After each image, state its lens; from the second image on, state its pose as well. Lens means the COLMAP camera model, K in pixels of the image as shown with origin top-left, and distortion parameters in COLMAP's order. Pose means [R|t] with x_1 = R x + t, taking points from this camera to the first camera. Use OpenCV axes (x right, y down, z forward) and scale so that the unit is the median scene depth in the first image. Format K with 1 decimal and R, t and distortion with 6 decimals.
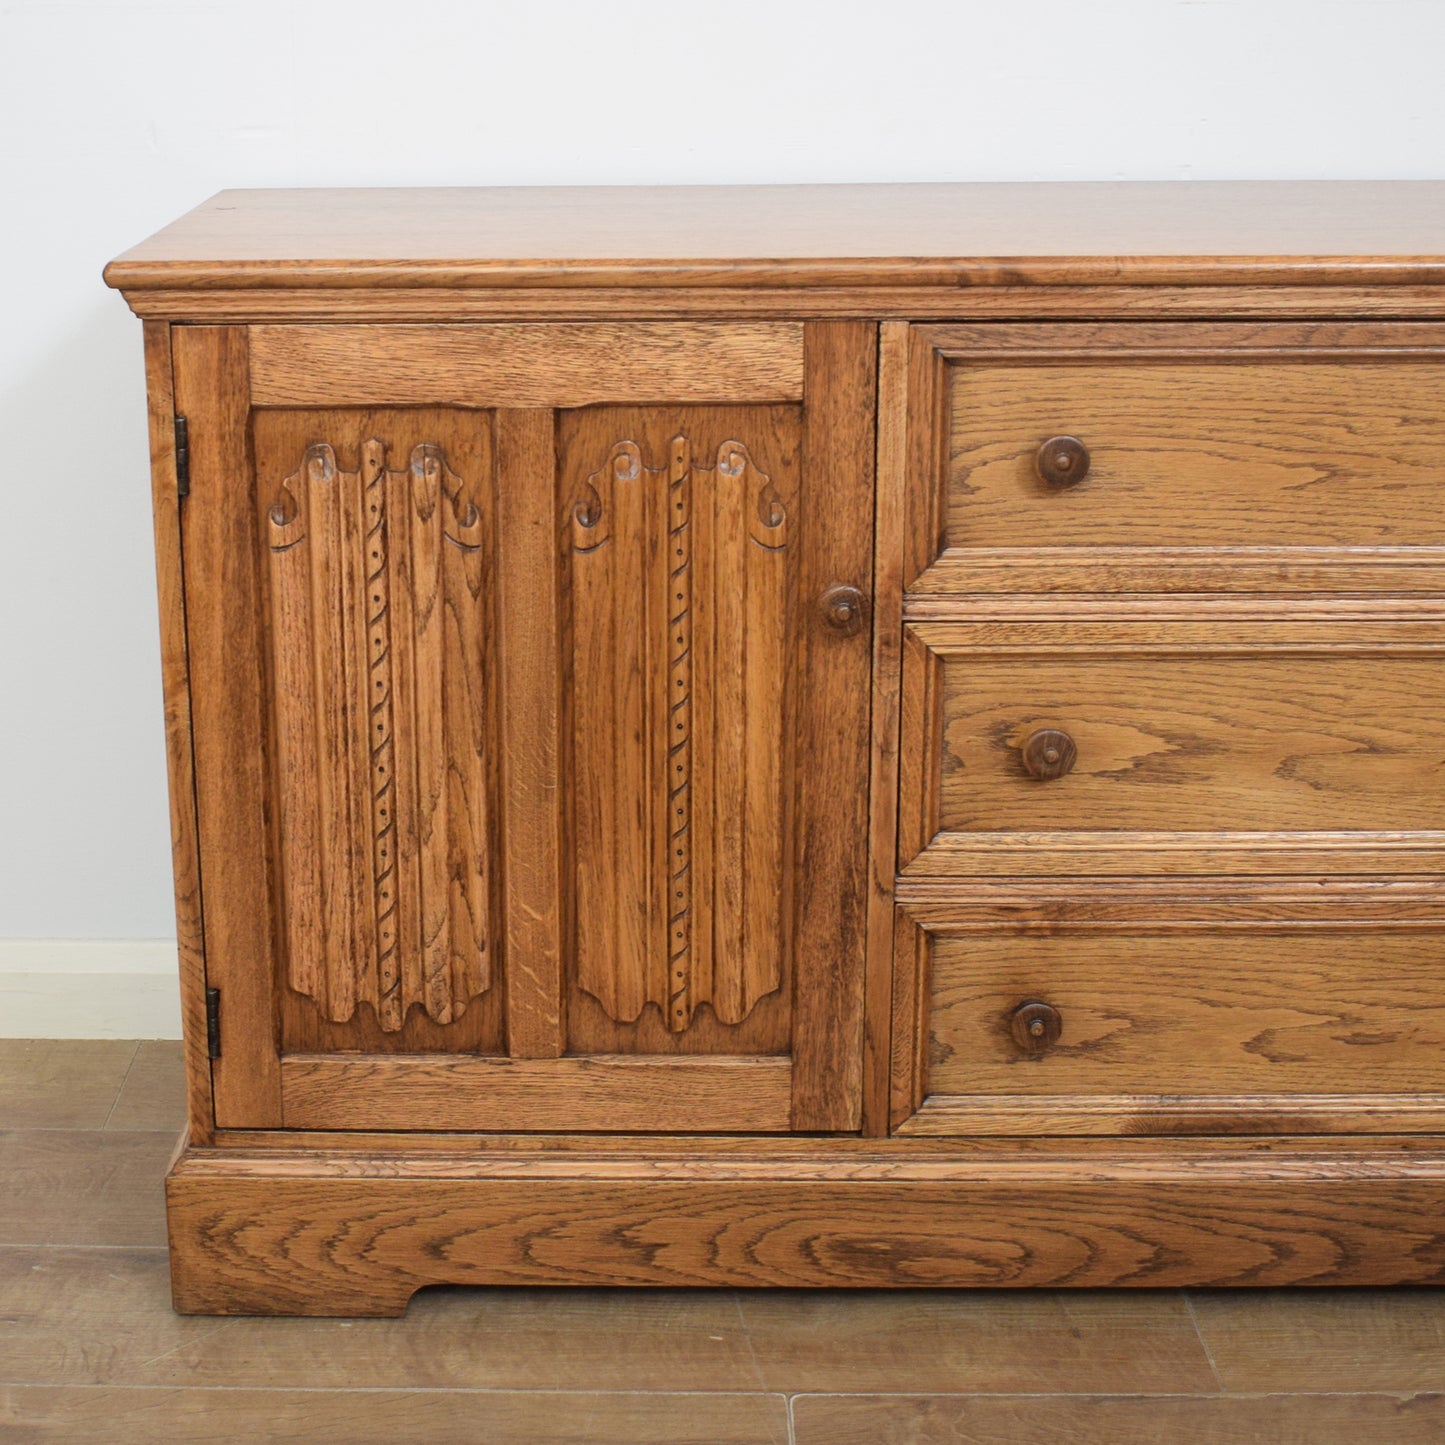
lens RADIAL K [[2509.4, 0, 521.7], [0, 2509.4, 646.8], [0, 0, 1]] dist [-0.088266, 0.002073]
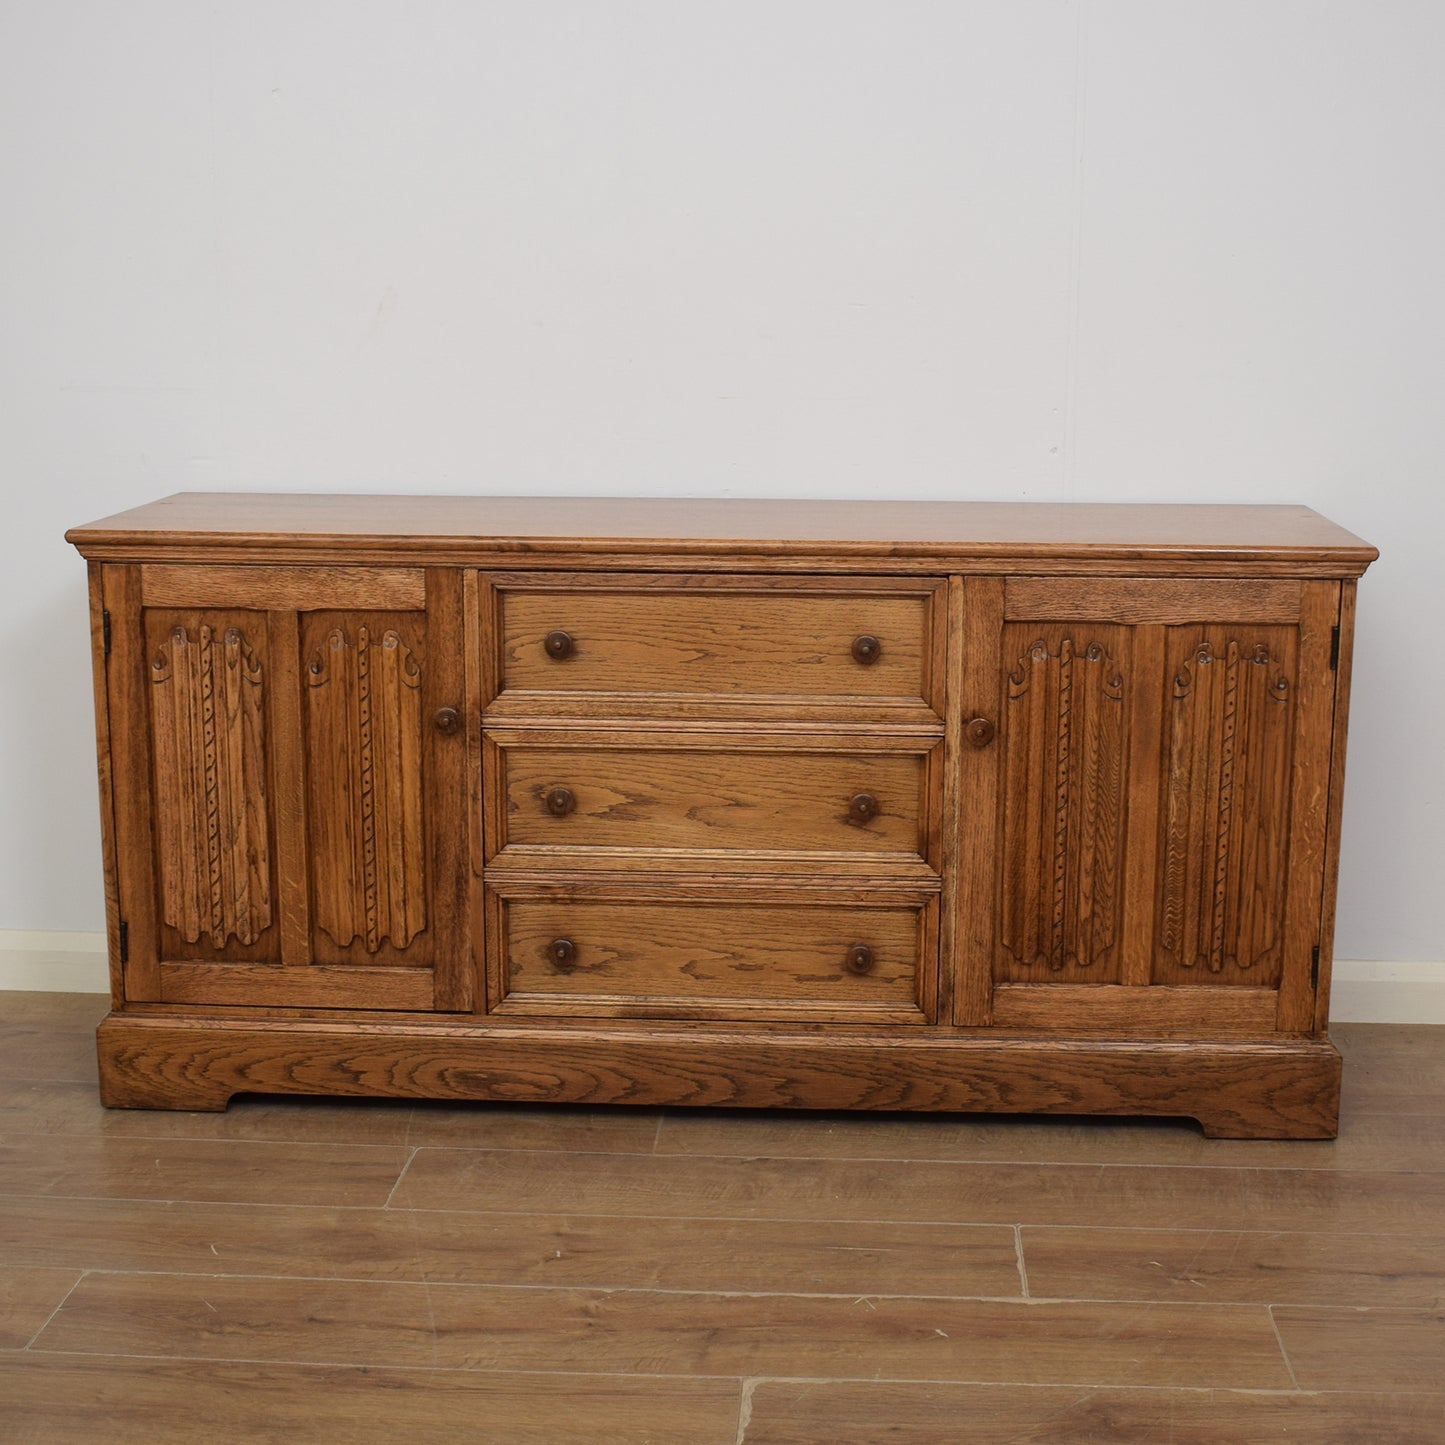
lens RADIAL K [[2251.9, 0, 760.9], [0, 2251.9, 760.0], [0, 0, 1]] dist [-0.077661, -0.057664]
pose [[0.999662, 0.025988, -0.001135, 0.356194], [-0.026010, 0.998036, -0.056981, 0.102250], [-0.000348, 0.056992, 0.998375, -0.673905]]
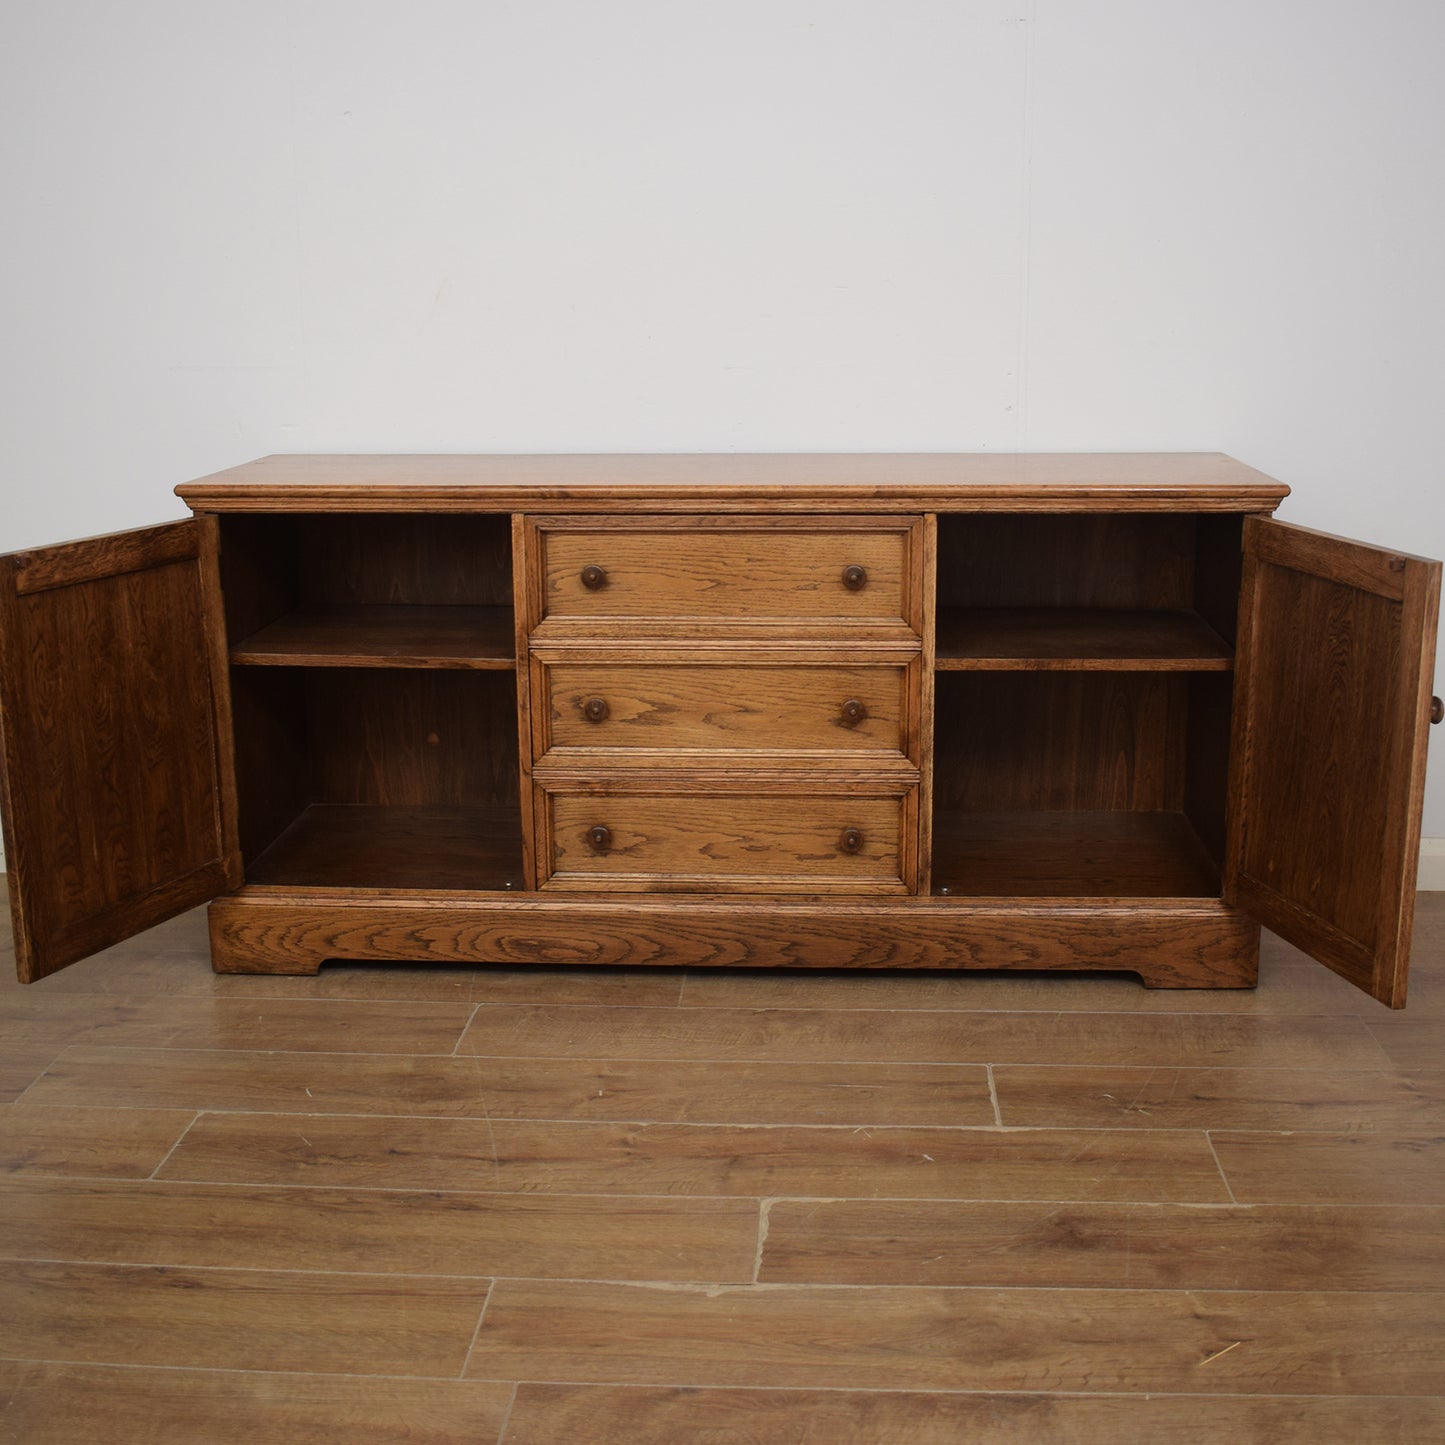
lens RADIAL K [[1835.5, 0, 732.0], [0, 1835.5, 709.9], [0, 0, 1]] dist [-0.077546, -0.049793]
pose [[0.999833, 0.013938, -0.011781, 0.344212], [-0.014413, 0.999045, -0.041252, 0.106157], [0.011195, 0.041415, 0.999079, -0.610020]]
